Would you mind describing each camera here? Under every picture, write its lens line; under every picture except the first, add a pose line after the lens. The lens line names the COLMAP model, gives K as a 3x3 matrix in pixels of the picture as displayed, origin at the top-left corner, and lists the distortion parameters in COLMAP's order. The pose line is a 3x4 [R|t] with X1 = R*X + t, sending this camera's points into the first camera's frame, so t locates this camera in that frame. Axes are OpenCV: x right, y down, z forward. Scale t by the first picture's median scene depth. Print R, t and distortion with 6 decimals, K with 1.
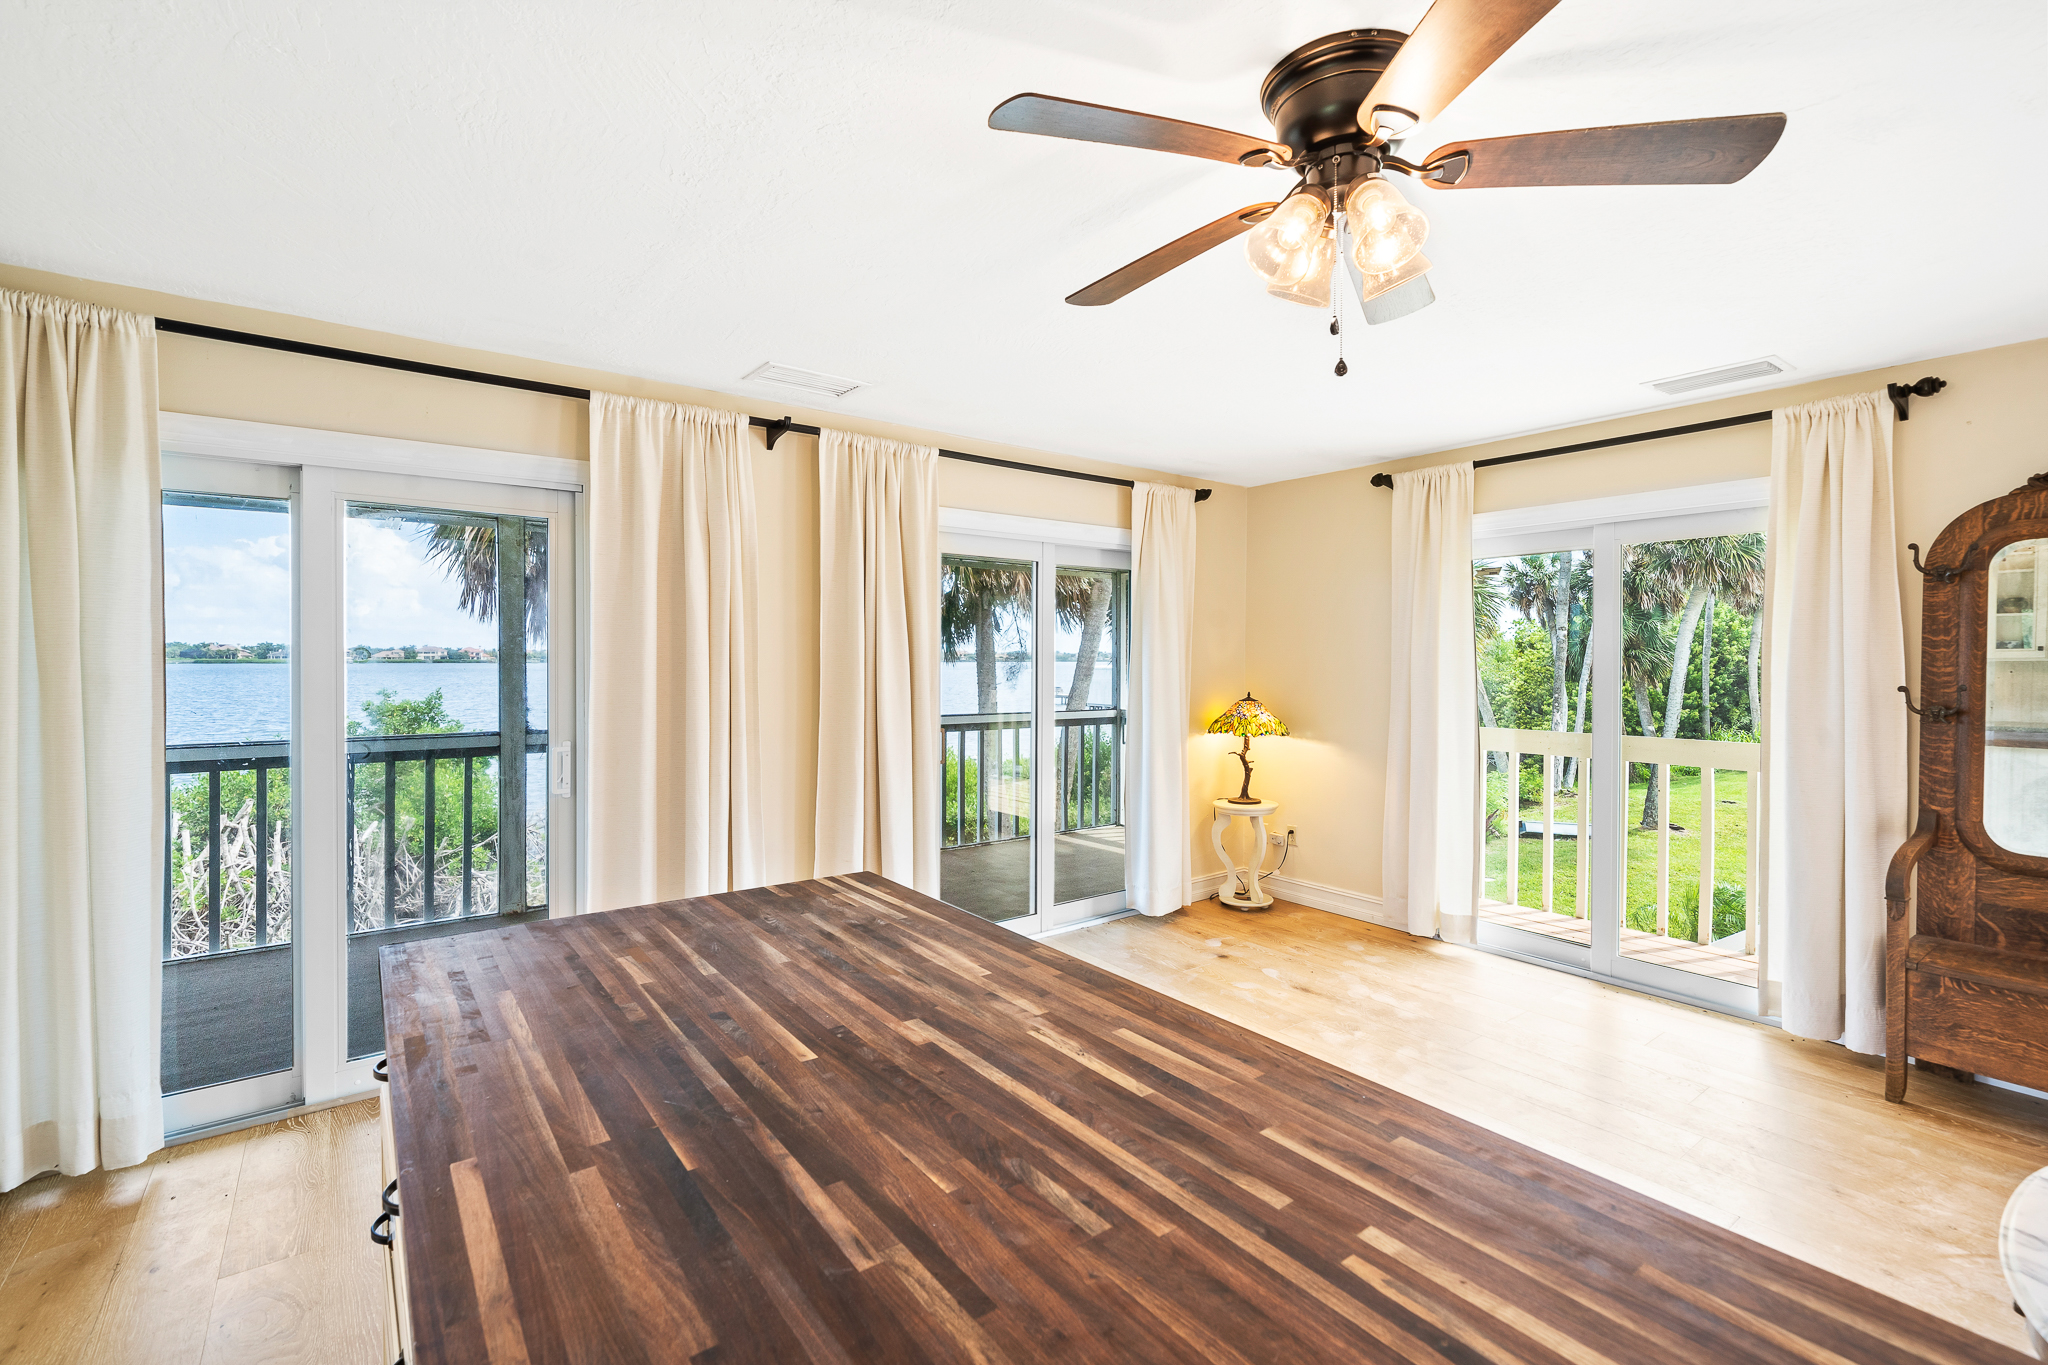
lens RADIAL K [[910.0, 0, 1028.4], [0, 910.0, 667.4], [0, 0, 1]] dist [0.001631, 0.000504]
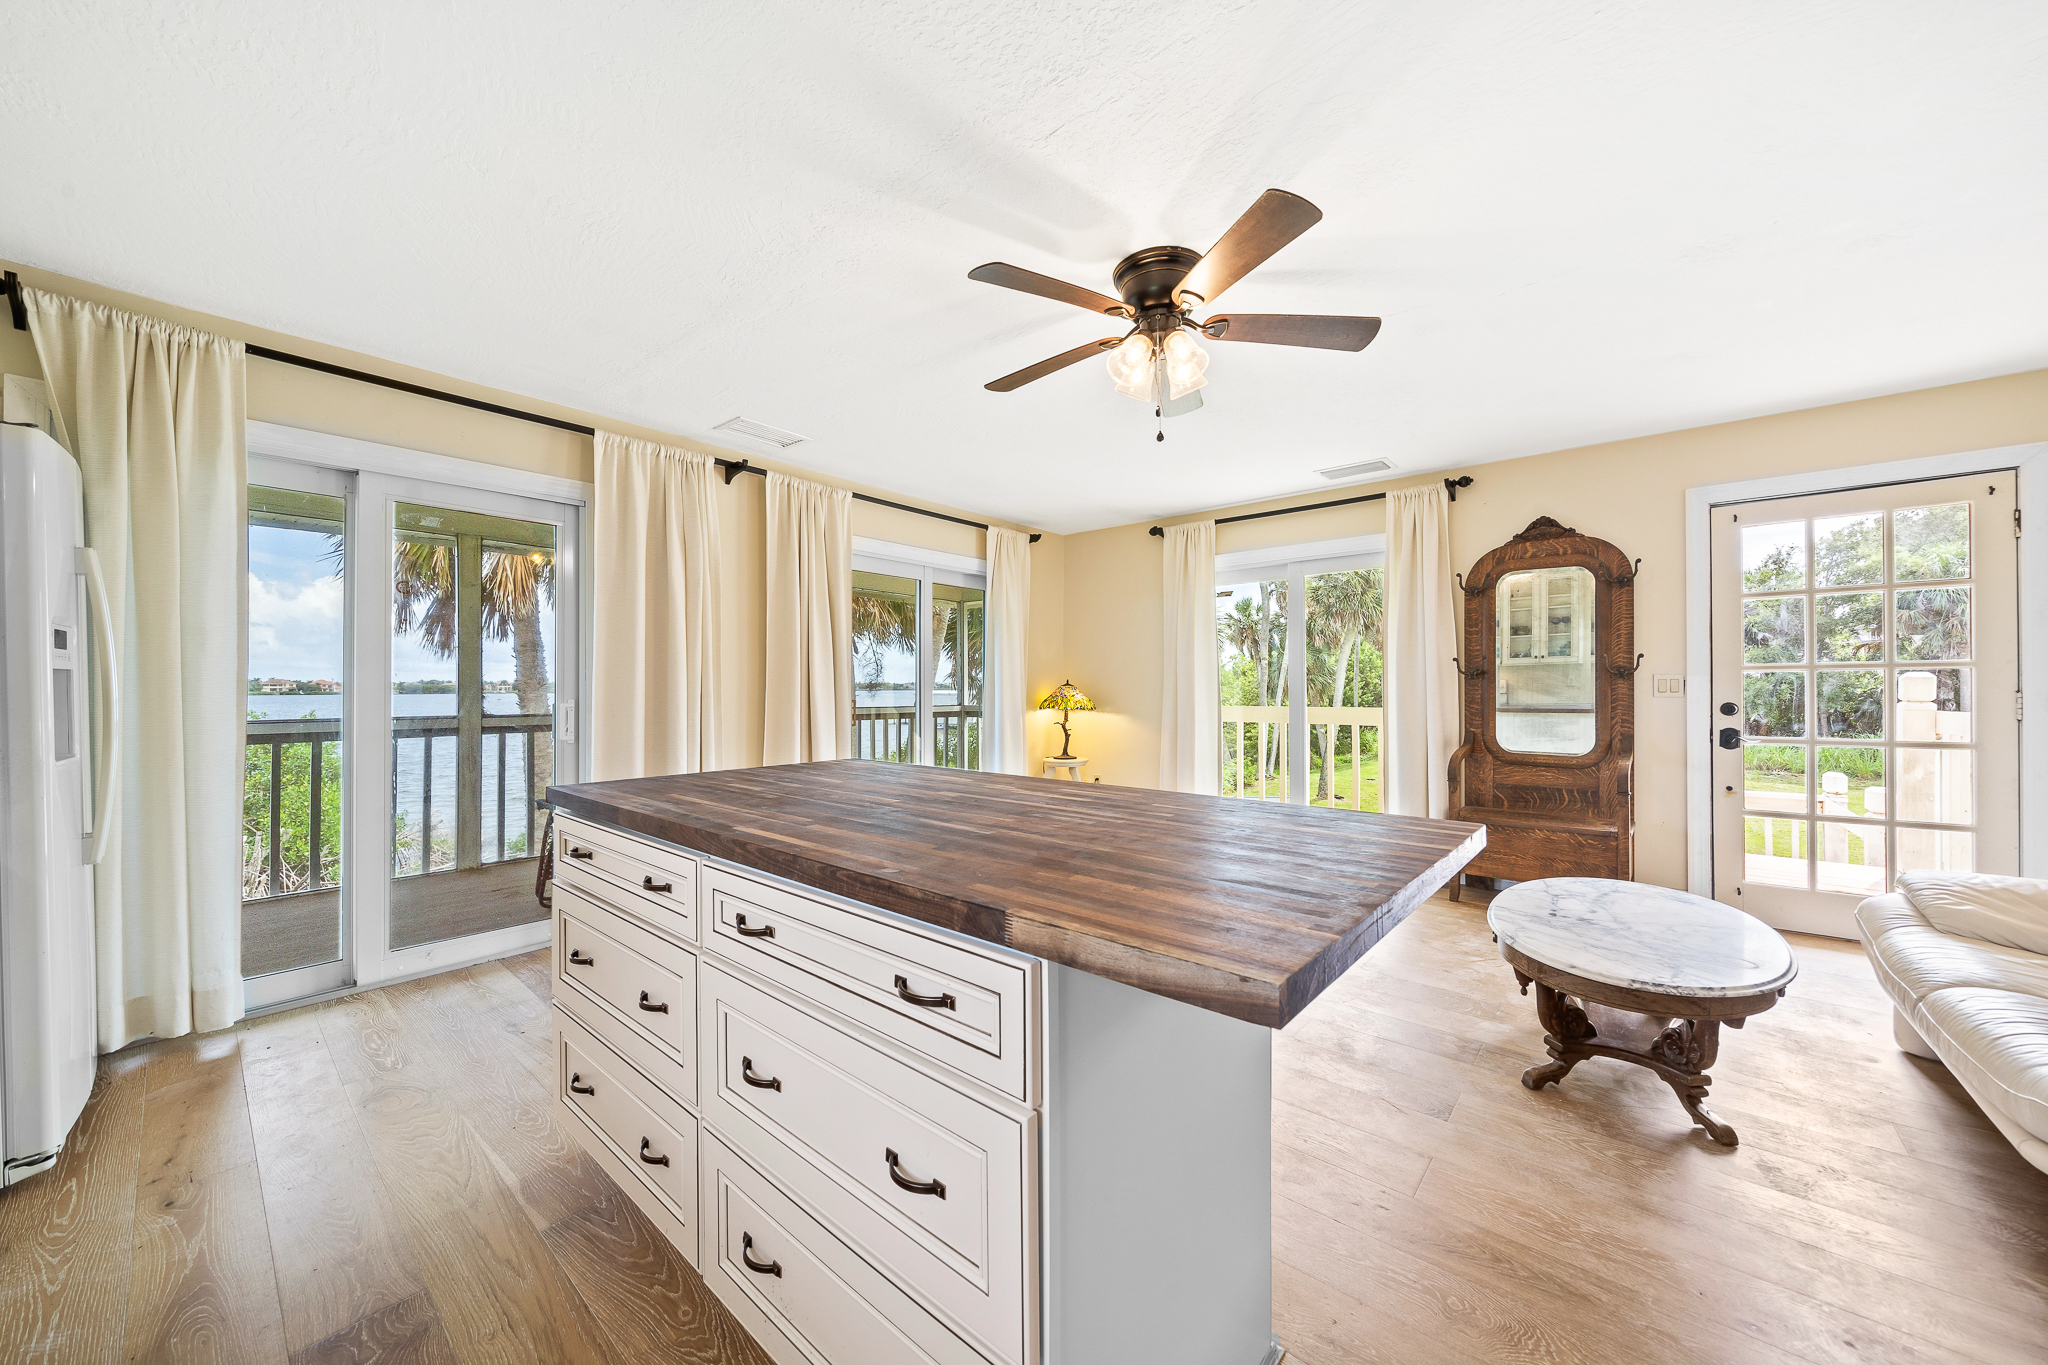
lens RADIAL K [[737.3, 0, 1024.0], [0, 737.3, 682.5], [0, 0, 1]] dist [-0.002074, -0.000063]
pose [[0.976773, -0.004091, 0.214237, -0.113260], [0.007922, 0.999824, -0.017026, 0.085236], [-0.214129, 0.018328, 0.976633, -0.161334]]
